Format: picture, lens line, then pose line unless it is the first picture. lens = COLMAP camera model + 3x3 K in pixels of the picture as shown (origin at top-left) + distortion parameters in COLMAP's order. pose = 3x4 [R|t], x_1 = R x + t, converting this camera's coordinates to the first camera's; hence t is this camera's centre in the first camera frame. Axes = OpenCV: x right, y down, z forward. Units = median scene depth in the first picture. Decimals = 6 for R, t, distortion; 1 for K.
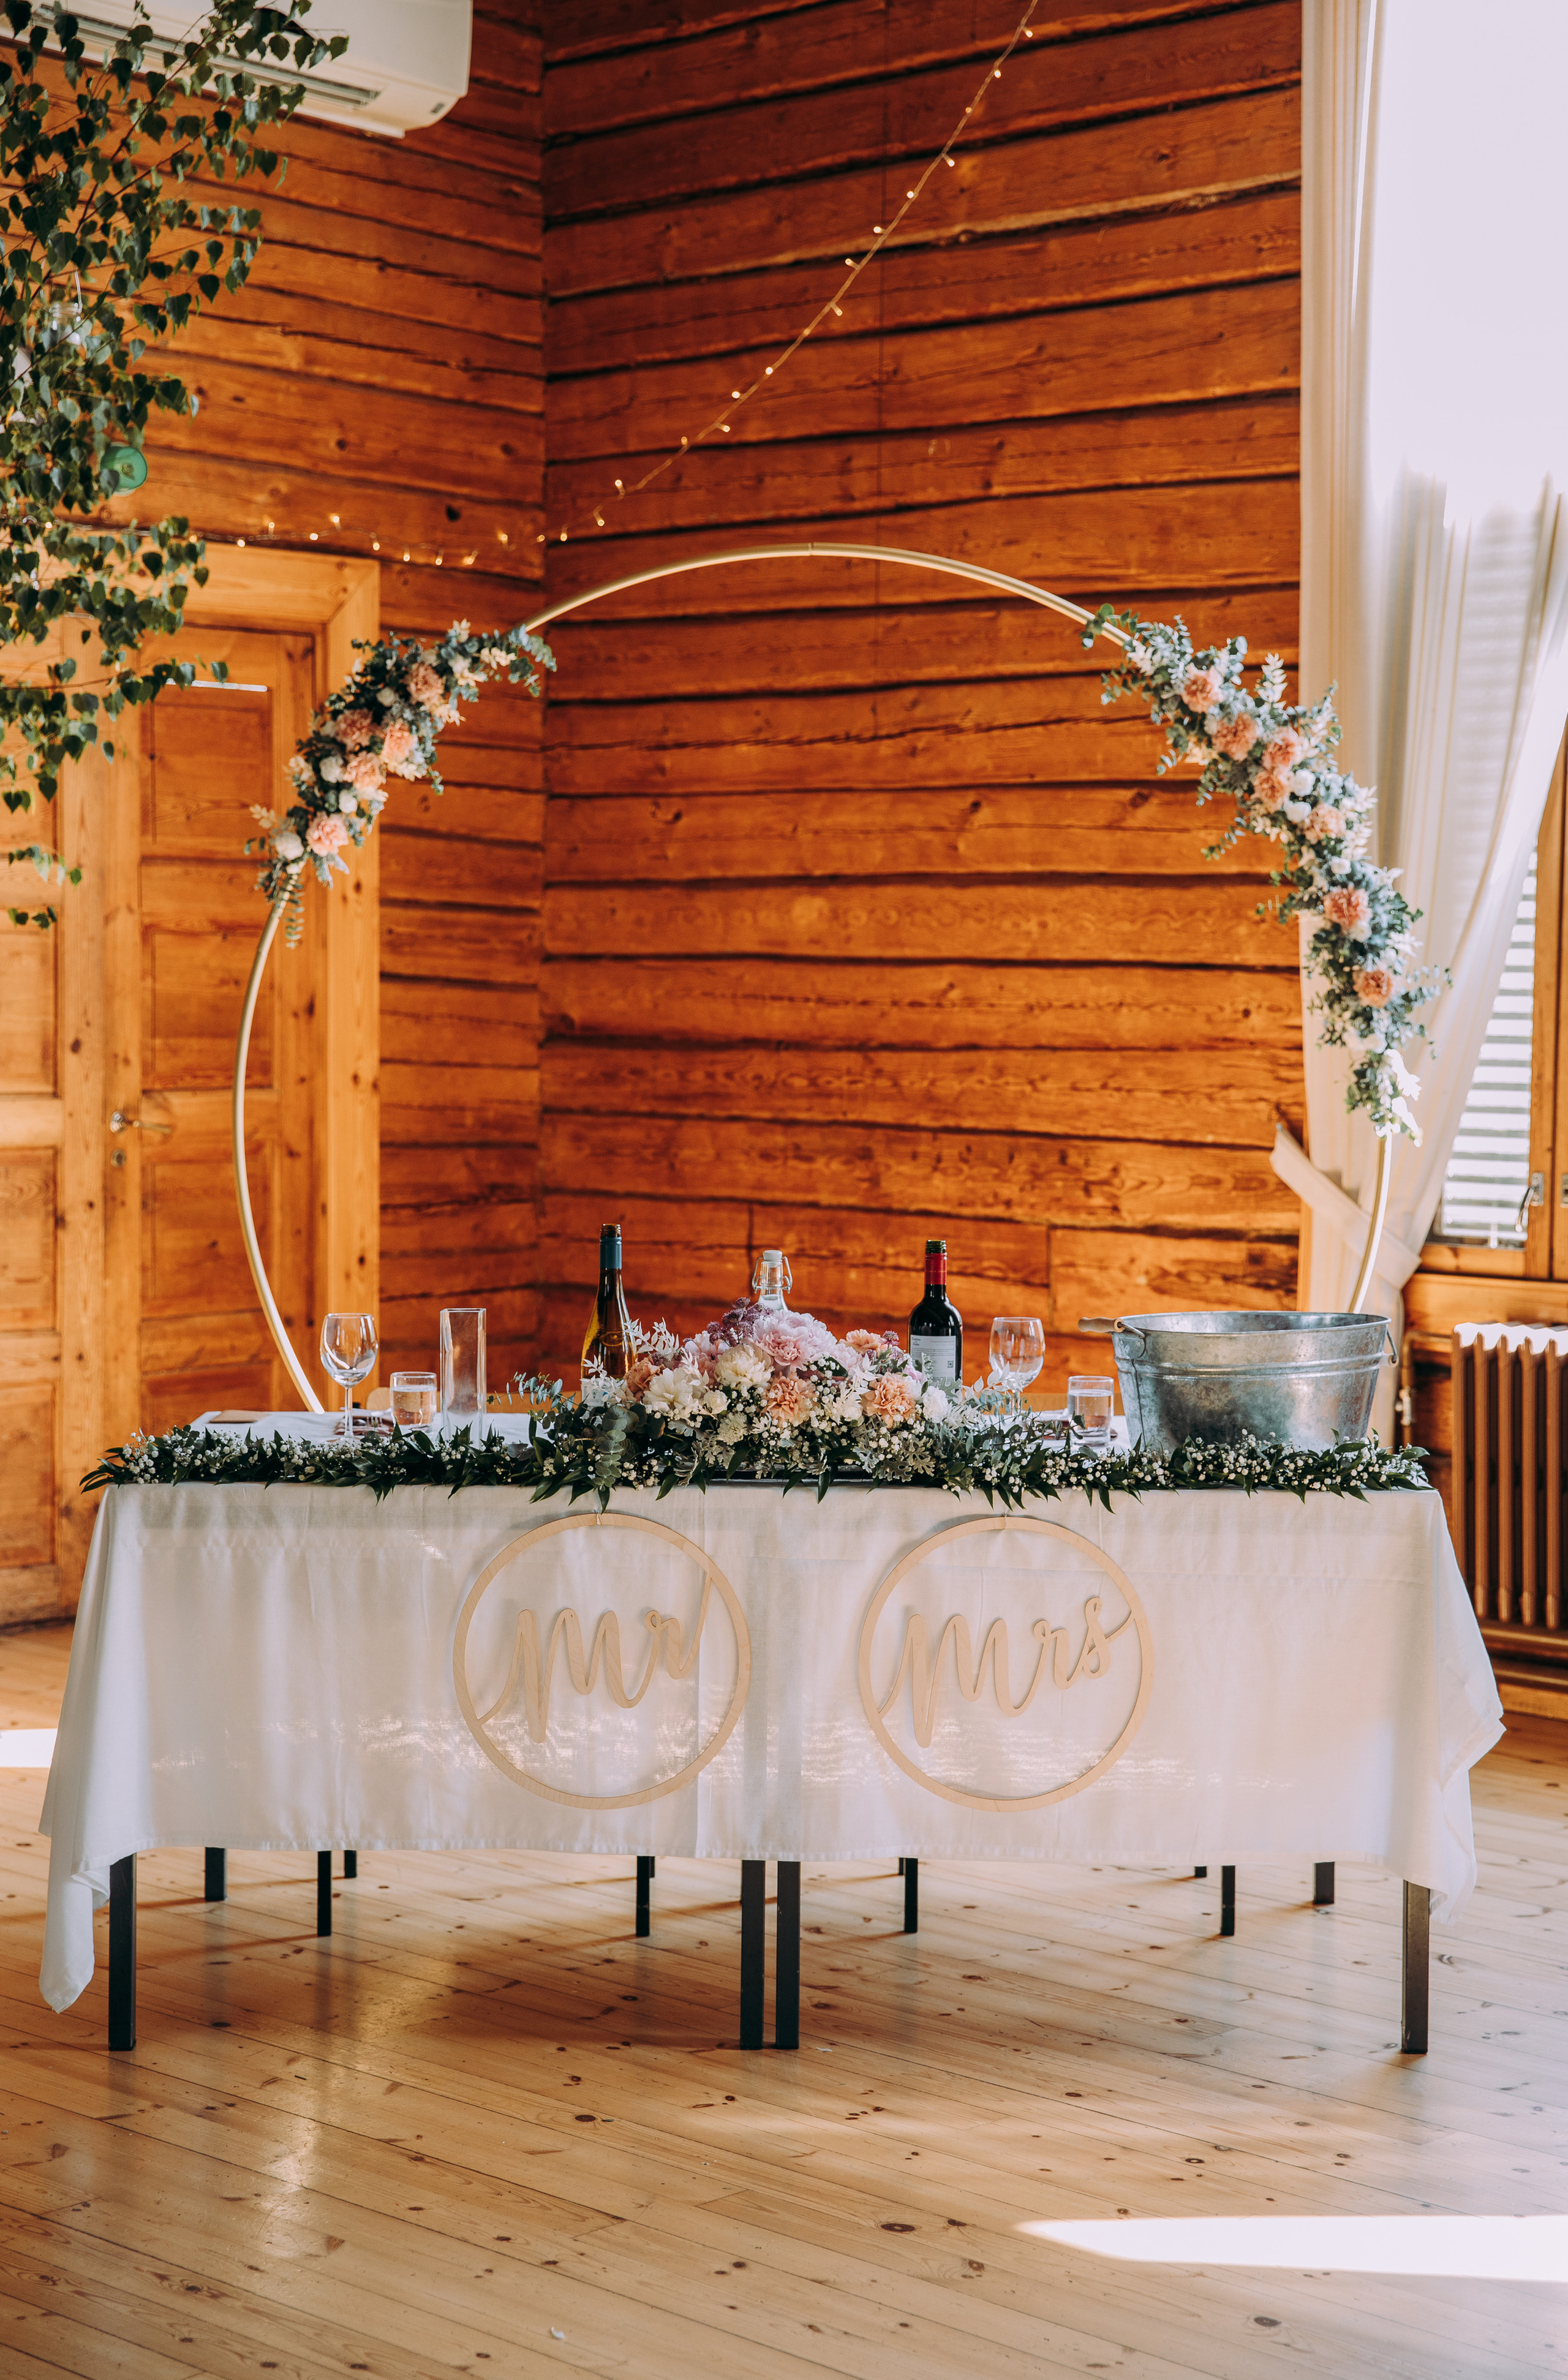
lens RADIAL K [[3775.9, 0, 820.9], [0, 3775.9, 1256.4], [0, 0, 1]] dist [0.157241, 0.000000]
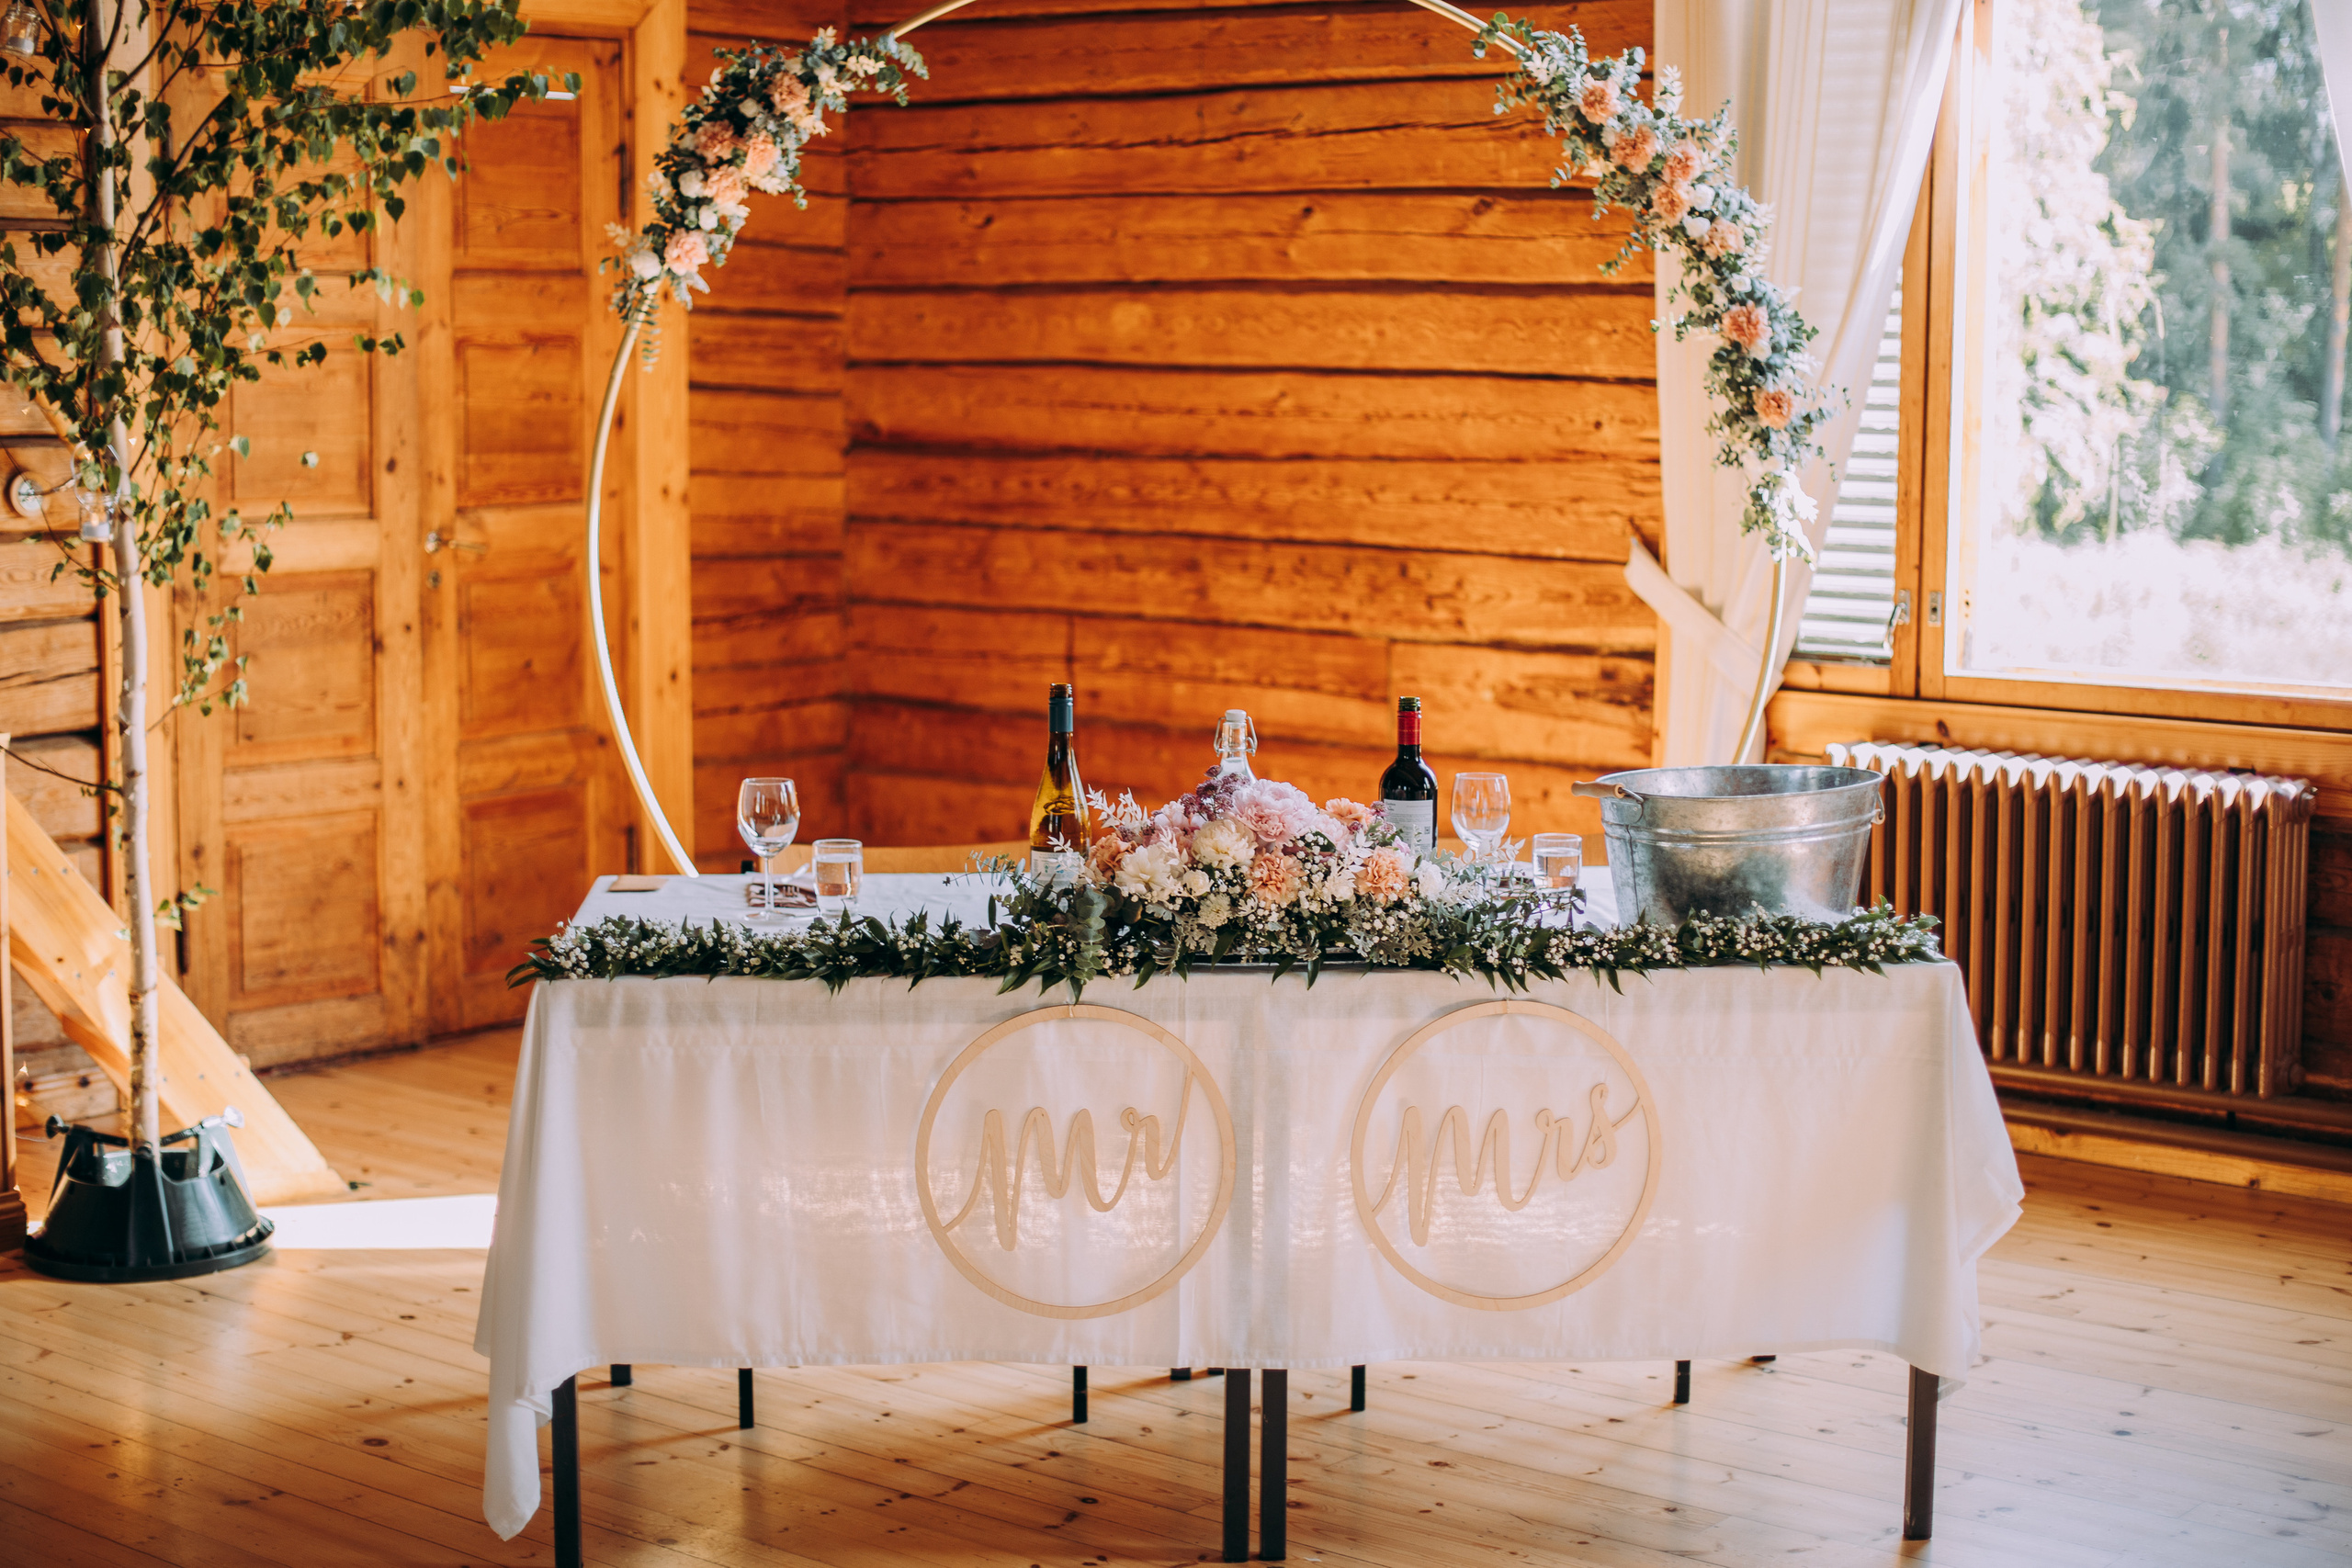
lens RADIAL K [[3490.4, 0, 1178.6], [0, 3490.4, 792.0], [0, 0, 1]] dist [-0.111530, 0.000000]
pose [[0.997709, -0.012815, 0.066424, -0.062897], [0.009156, 0.998439, 0.055102, -0.021640], [-0.067026, -0.054368, 0.996269, 0.109842]]
